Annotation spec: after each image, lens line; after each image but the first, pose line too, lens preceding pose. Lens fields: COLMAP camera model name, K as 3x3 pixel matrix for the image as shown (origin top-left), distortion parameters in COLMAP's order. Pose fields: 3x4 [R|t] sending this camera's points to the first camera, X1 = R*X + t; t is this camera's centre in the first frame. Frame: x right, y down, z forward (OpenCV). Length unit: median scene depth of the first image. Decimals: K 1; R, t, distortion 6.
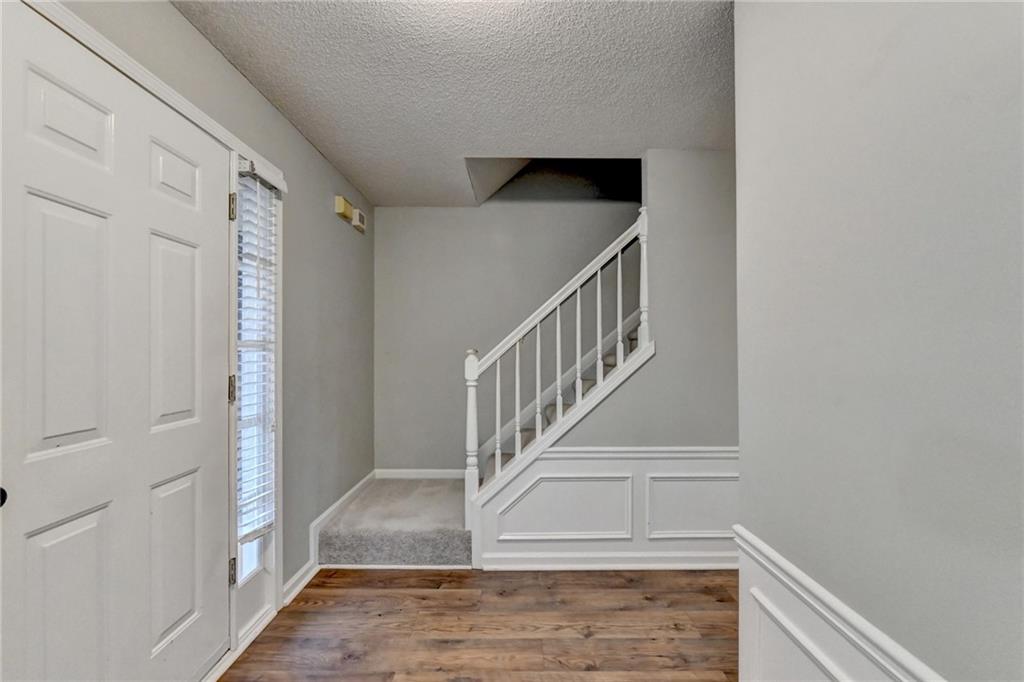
lens RADIAL K [[427.1, 0, 517.8], [0, 427.1, 343.1], [0, 0, 1]] dist [-0.018696, -0.000024]
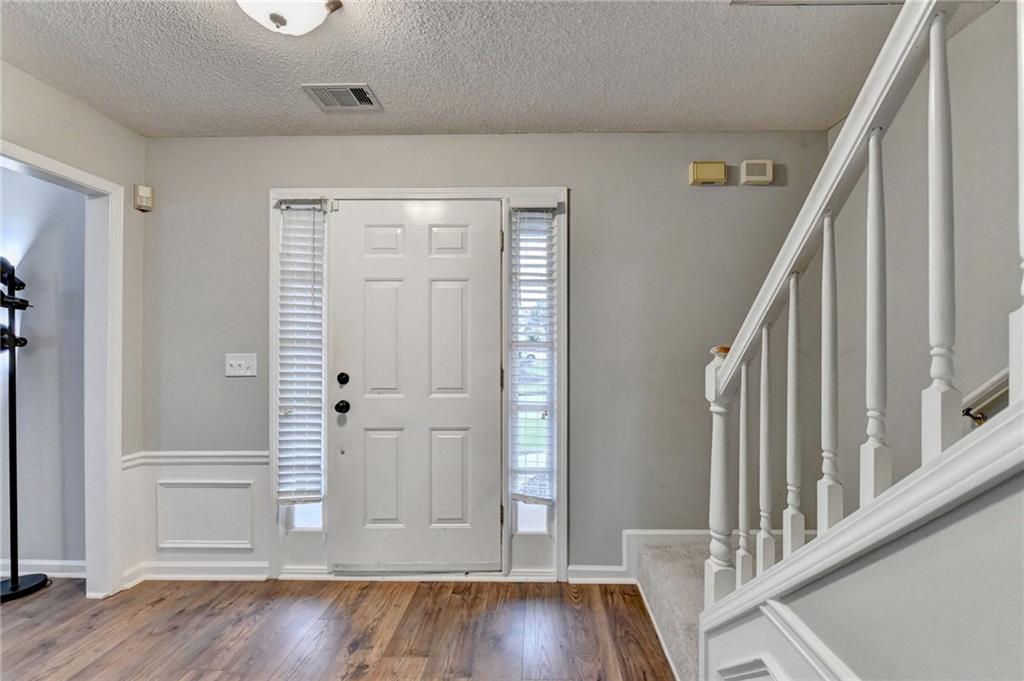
lens RADIAL K [[425.8, 0, 517.6], [0, 425.8, 345.6], [0, 0, 1]] dist [-0.010535, -0.001173]
pose [[-0.036148, -0.000533, -0.999346, 0.512394], [0.022214, 0.999752, -0.001337, 0.008061], [0.999100, -0.022248, -0.036127, 0.858755]]
